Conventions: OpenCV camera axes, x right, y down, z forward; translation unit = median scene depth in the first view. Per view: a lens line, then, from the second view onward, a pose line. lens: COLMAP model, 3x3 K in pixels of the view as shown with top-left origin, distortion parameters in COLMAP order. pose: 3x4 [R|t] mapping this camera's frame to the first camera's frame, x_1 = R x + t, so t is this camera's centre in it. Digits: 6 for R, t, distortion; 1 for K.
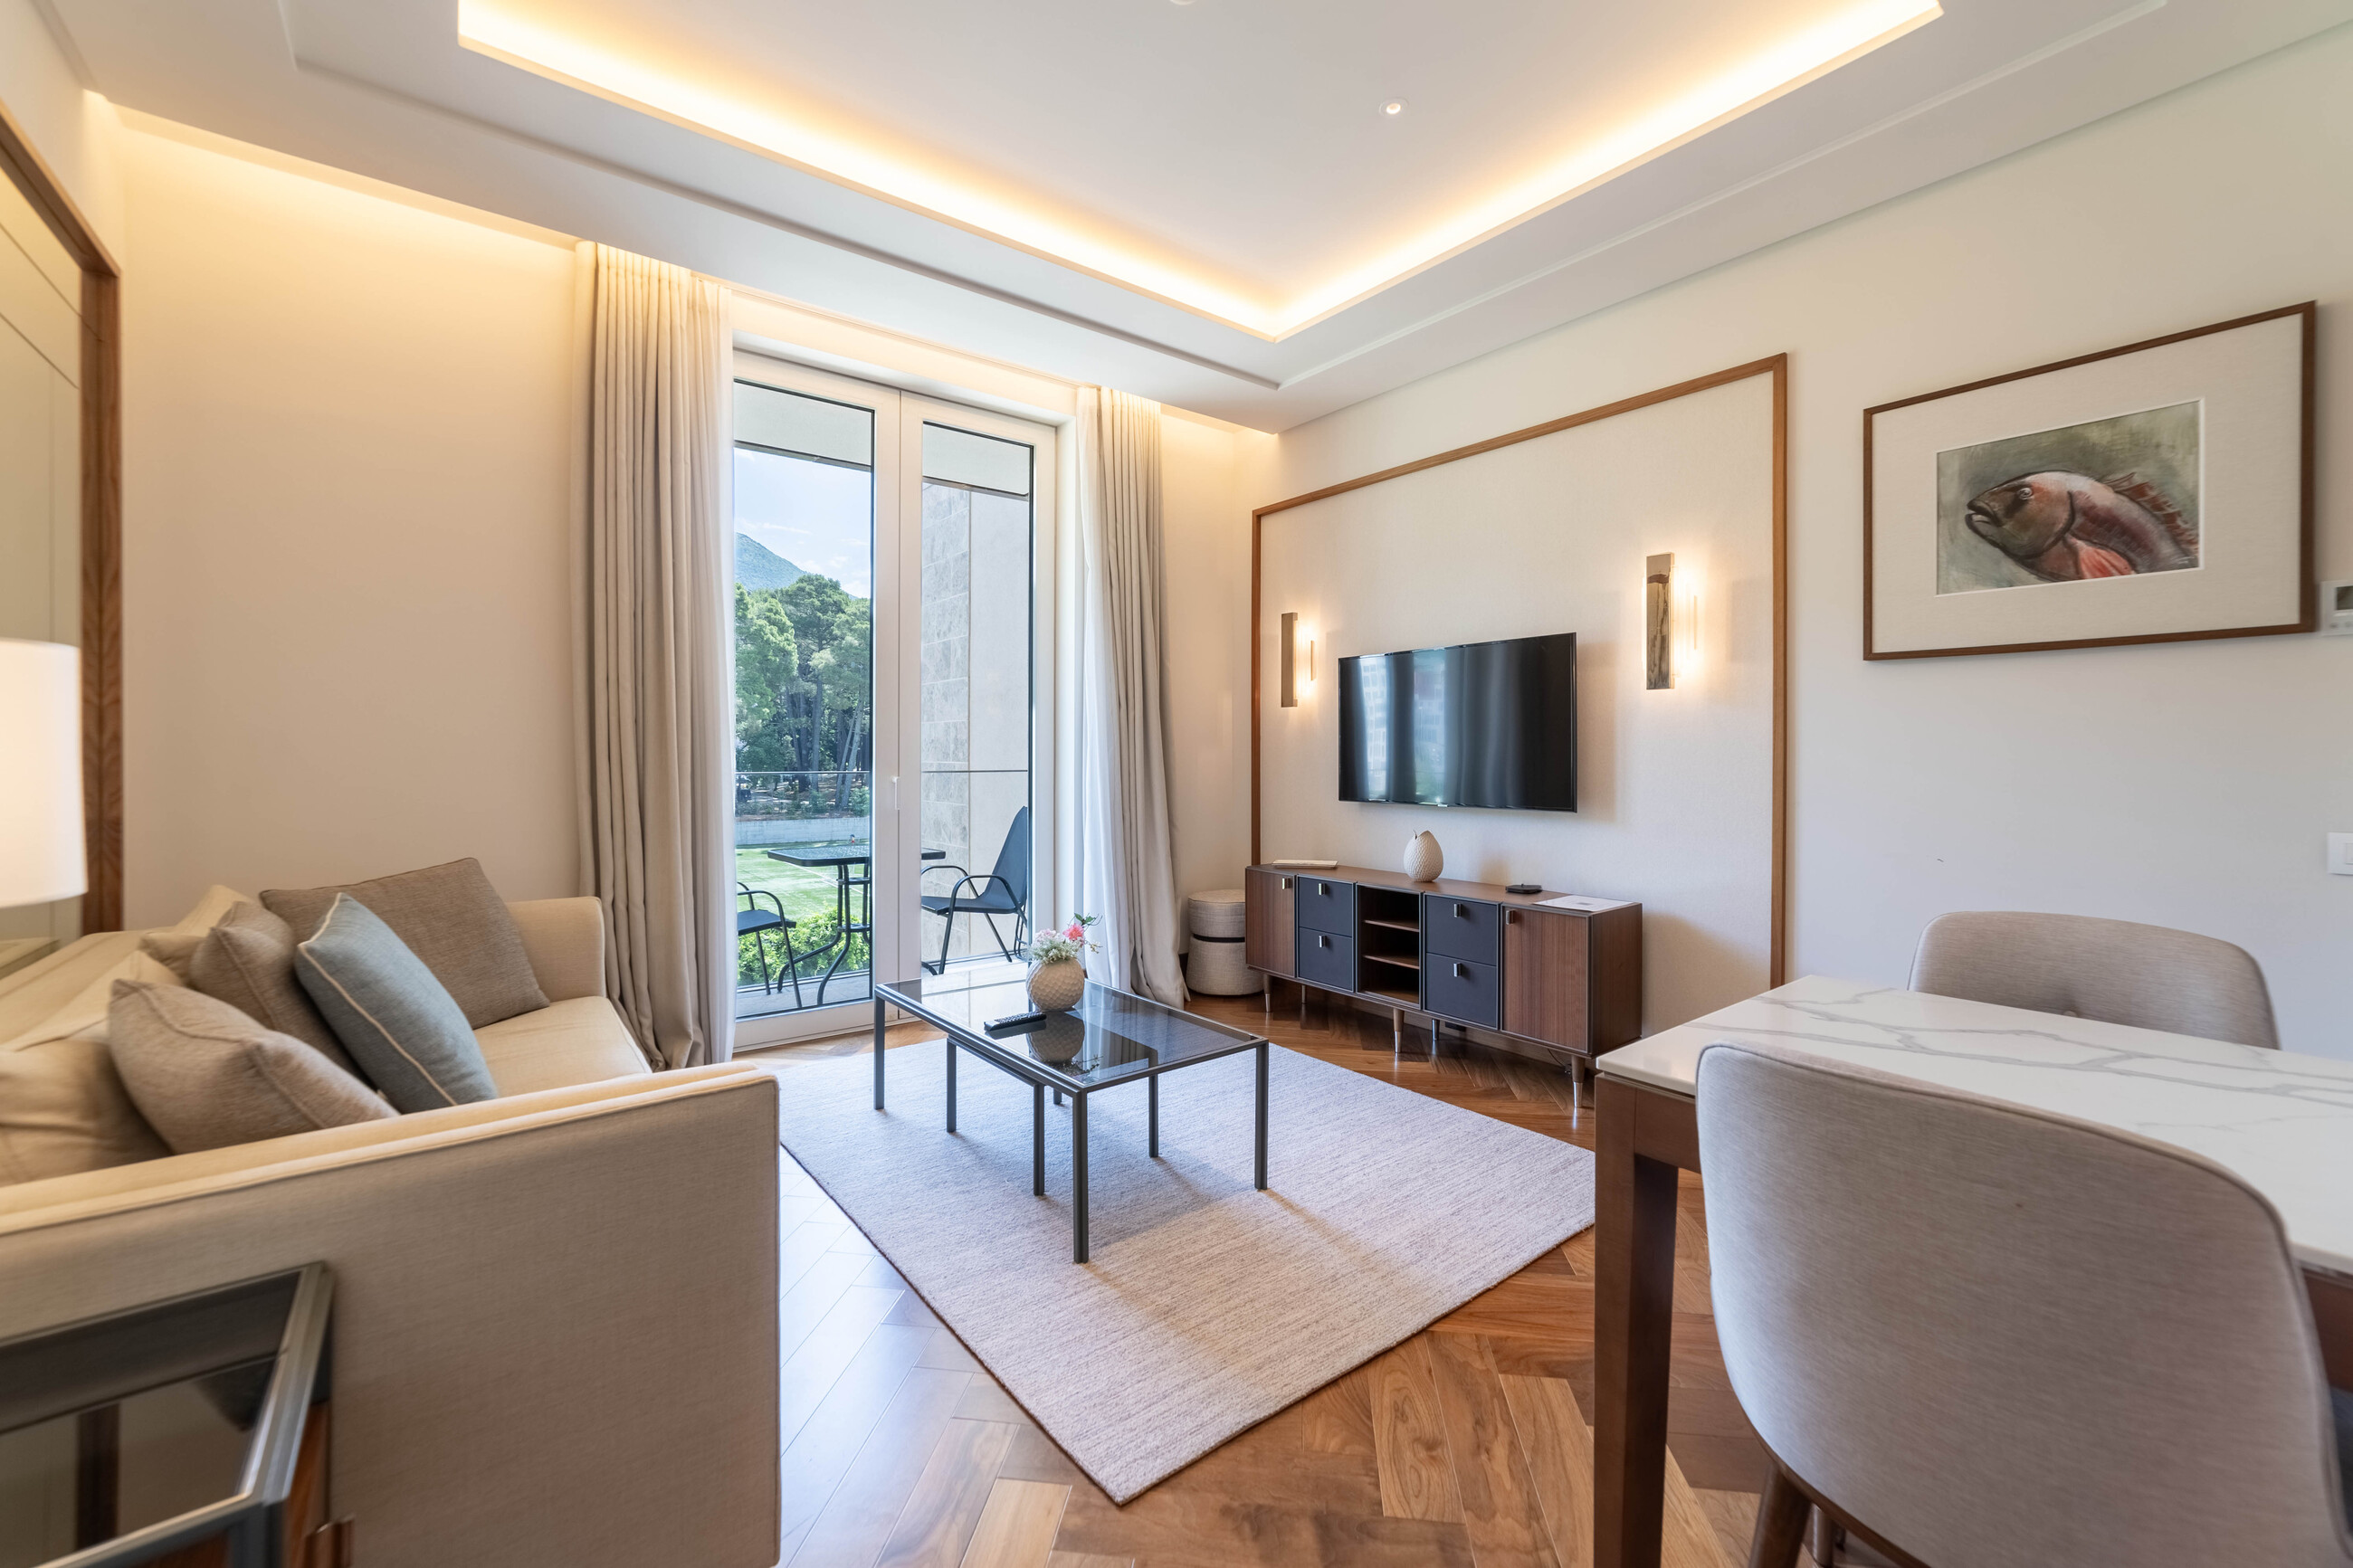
lens RADIAL K [[941.4, 0, 1172.5], [0, 941.4, 769.9], [0, 0, 1]] dist [-0.011566, 0.000351]
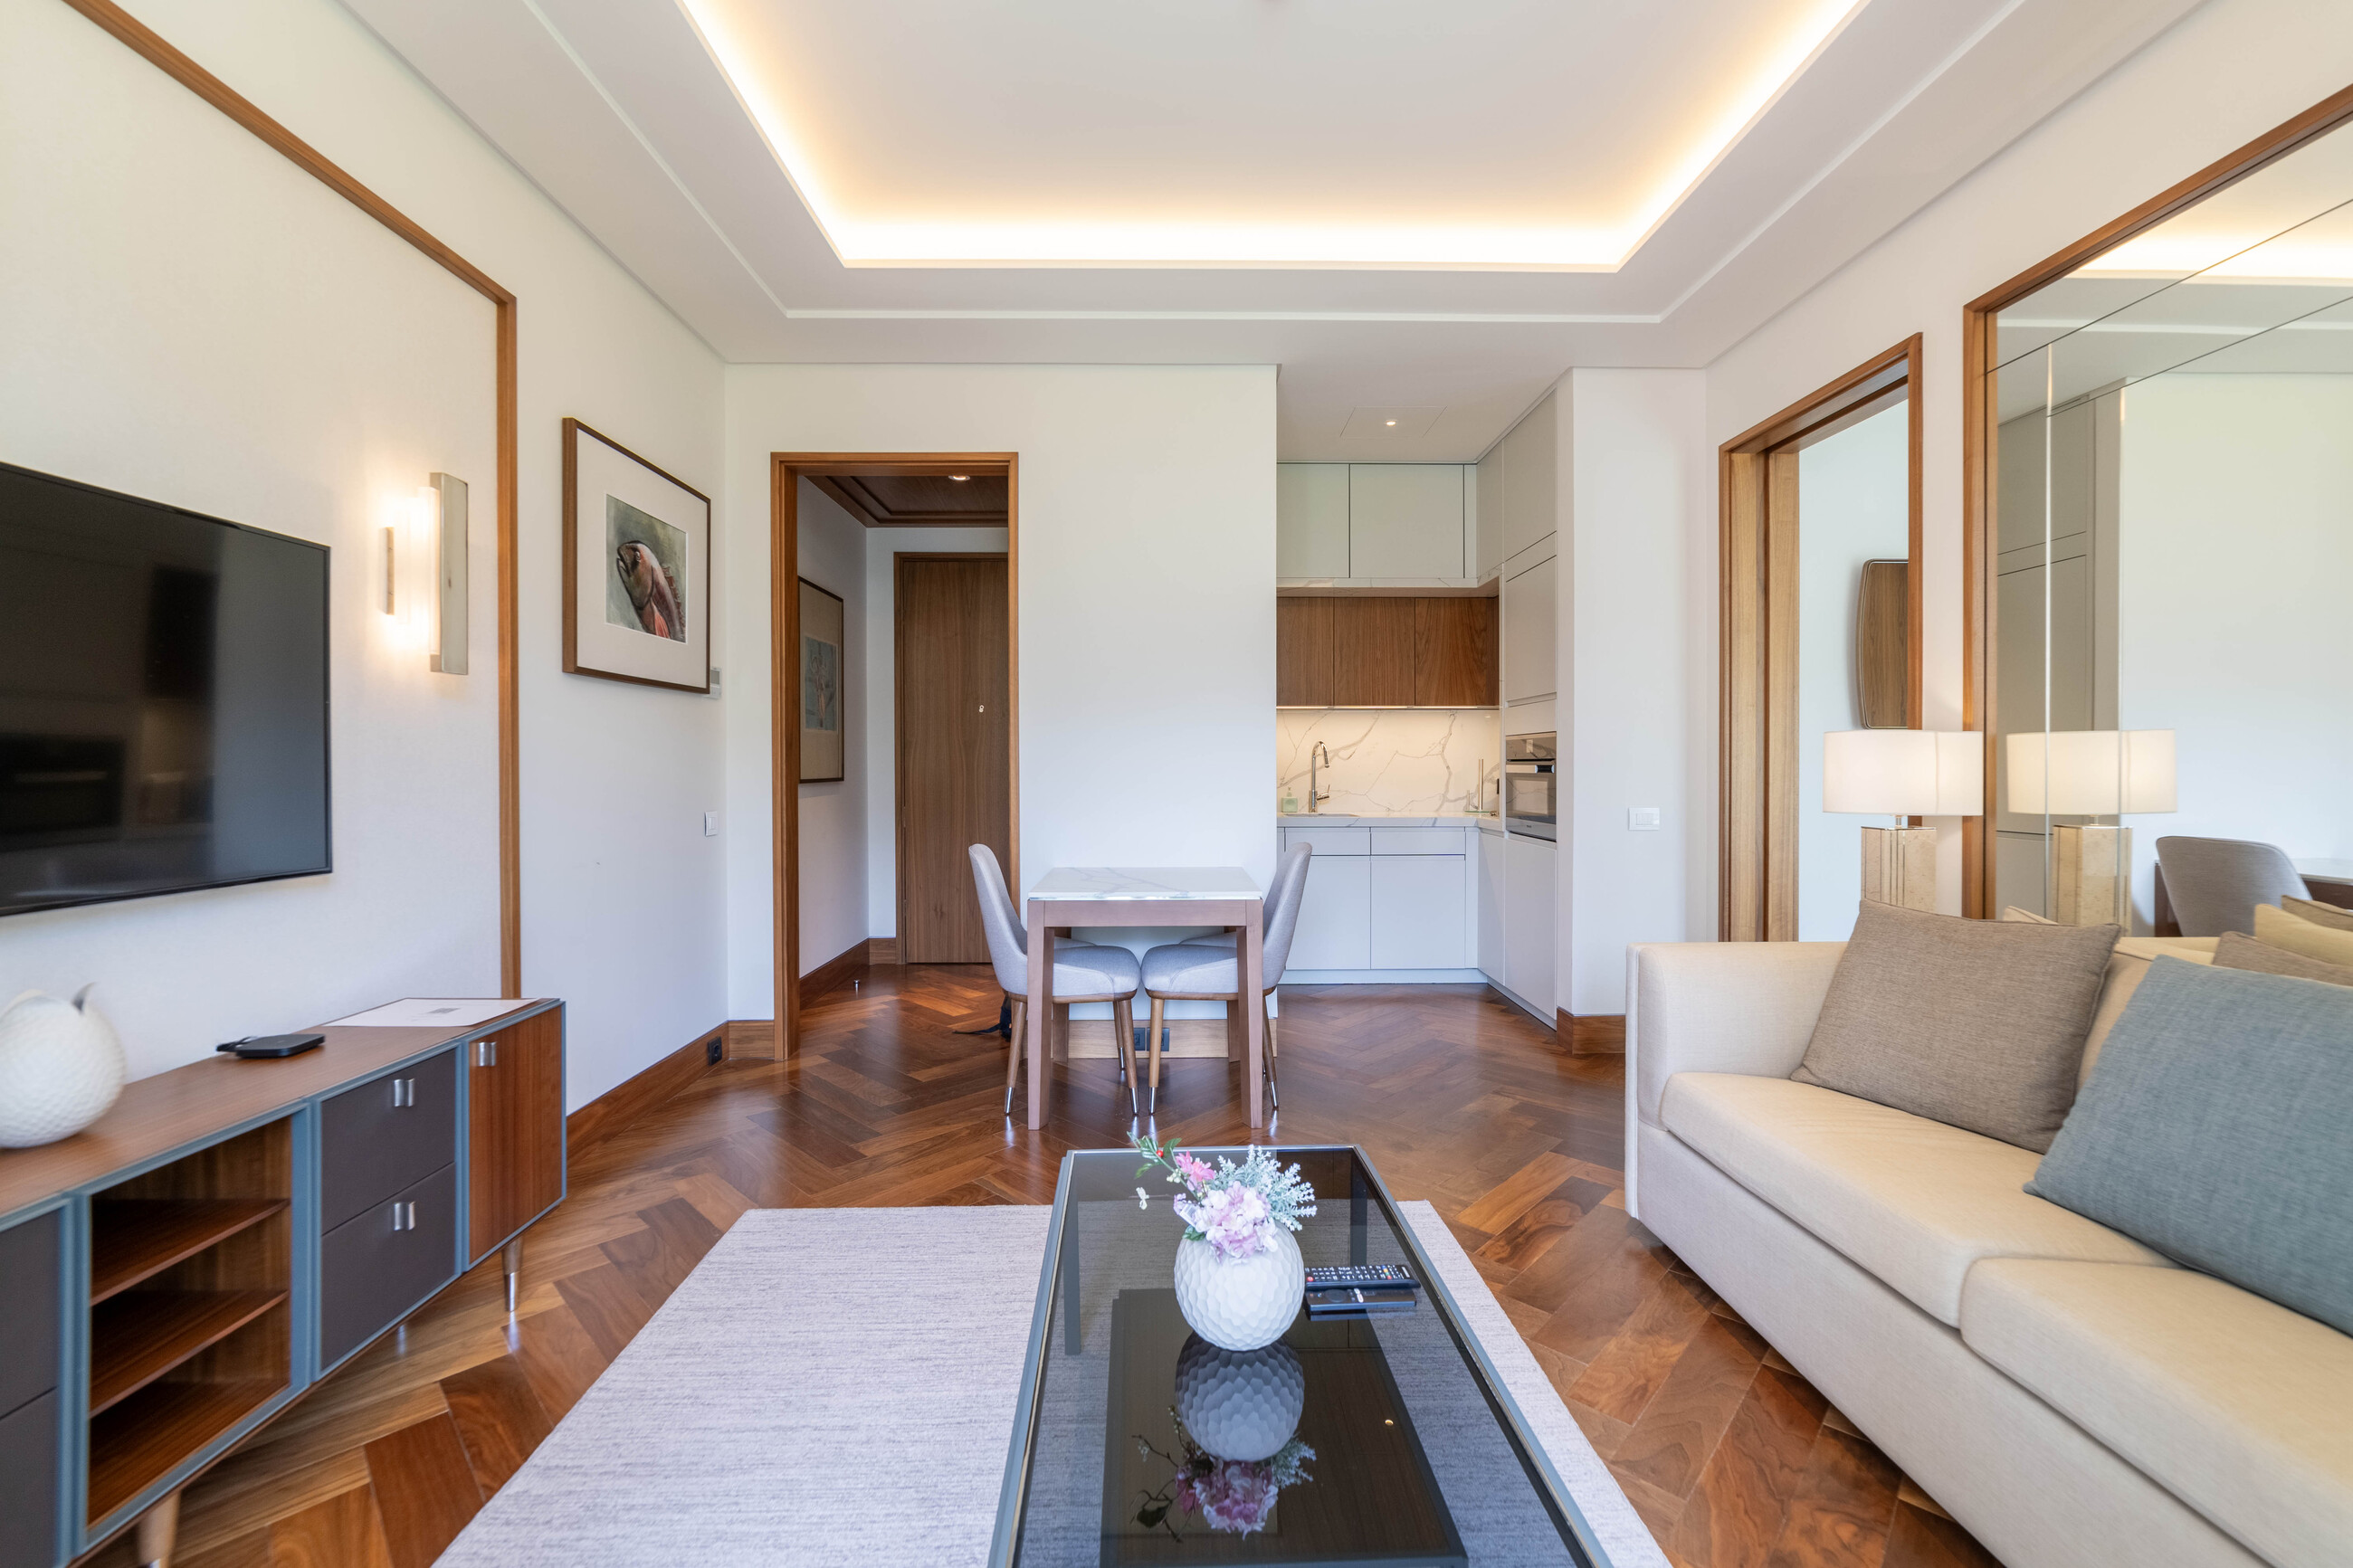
lens RADIAL K [[941.4, 0, 1172.5], [0, 941.4, 769.9], [0, 0, 1]] dist [-0.011566, 0.000351]
pose [[-0.785820, -0.007052, 0.618415, -0.369352], [0.004127, 0.999853, 0.016646, -0.028027], [-0.618441, 0.015633, -0.785676, 1.381801]]
